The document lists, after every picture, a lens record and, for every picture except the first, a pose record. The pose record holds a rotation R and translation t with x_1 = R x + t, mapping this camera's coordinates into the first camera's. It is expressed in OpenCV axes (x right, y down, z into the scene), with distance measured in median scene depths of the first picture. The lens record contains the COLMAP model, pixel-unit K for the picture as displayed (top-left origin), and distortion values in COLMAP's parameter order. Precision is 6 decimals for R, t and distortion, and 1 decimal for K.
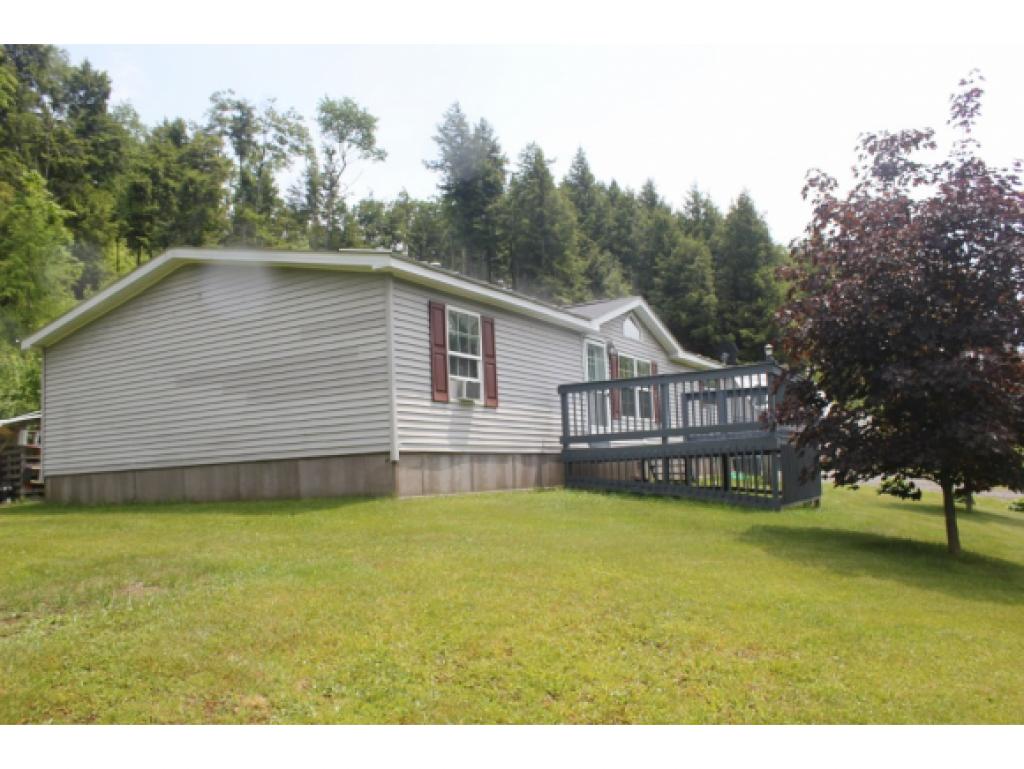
lens RADIAL K [[920.5, 0, 512.0], [0, 920.5, 384.5], [0, 0, 1]] dist [-0.201588, 0.192368]
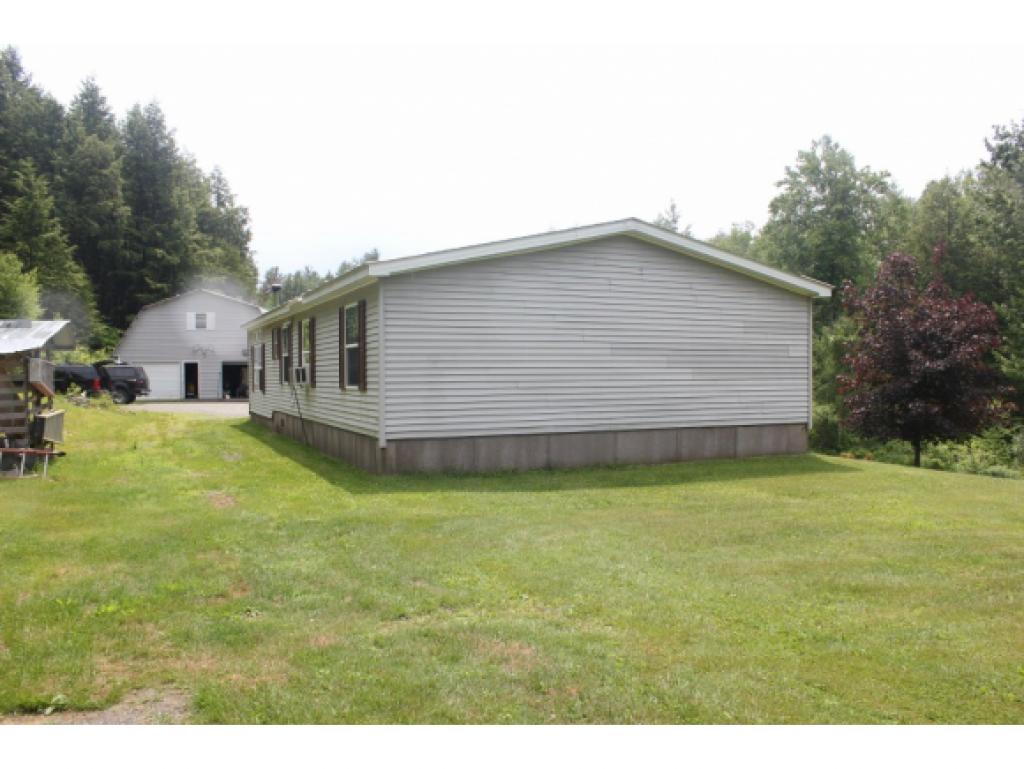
lens RADIAL K [[920.5, 0, 512.0], [0, 920.5, 384.5], [0, 0, 1]] dist [-0.201588, 0.192368]
pose [[0.552991, 0.027808, 0.832723, -1.631728], [-0.114492, 0.992498, 0.042888, 0.006998], [-0.825283, -0.119057, 0.552026, 0.630828]]
